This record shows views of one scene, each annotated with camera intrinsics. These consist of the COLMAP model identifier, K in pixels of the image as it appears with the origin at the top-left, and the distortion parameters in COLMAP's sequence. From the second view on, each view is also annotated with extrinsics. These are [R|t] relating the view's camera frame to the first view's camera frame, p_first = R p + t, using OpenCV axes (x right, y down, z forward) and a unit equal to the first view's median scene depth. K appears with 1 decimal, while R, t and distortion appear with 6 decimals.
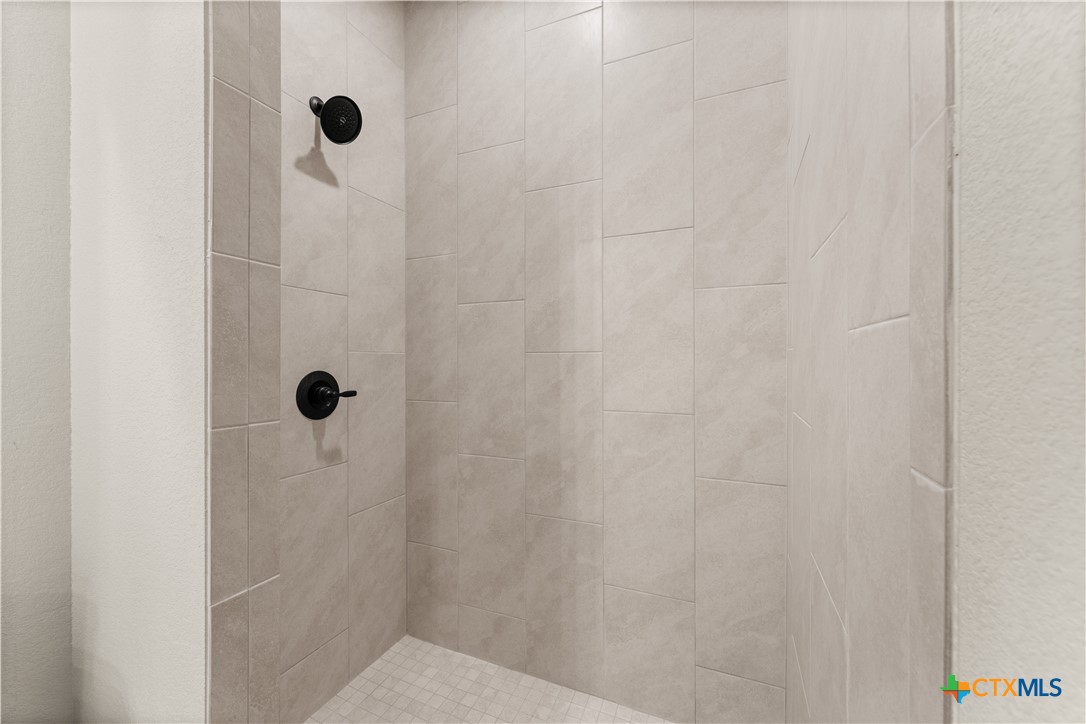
lens RADIAL K [[432.8, 0, 544.0], [0, 432.8, 362.0], [0, 0, 1]] dist [0.001877, -0.001032]
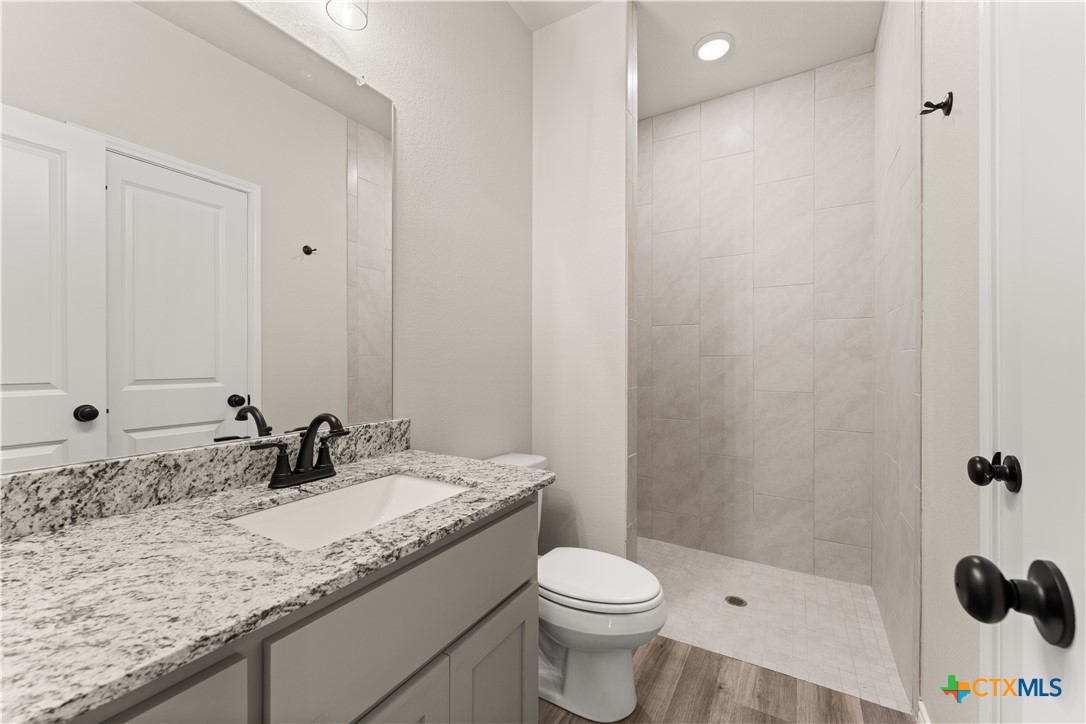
lens RADIAL K [[432.8, 0, 543.7], [0, 432.8, 361.4], [0, 0, 1]] dist [0.001877, -0.001032]
pose [[0.991636, 0.003523, -0.129017, -0.446858], [-0.003429, 0.999994, 0.000955, -0.000928], [0.129020, -0.000505, 0.991642, -0.760791]]
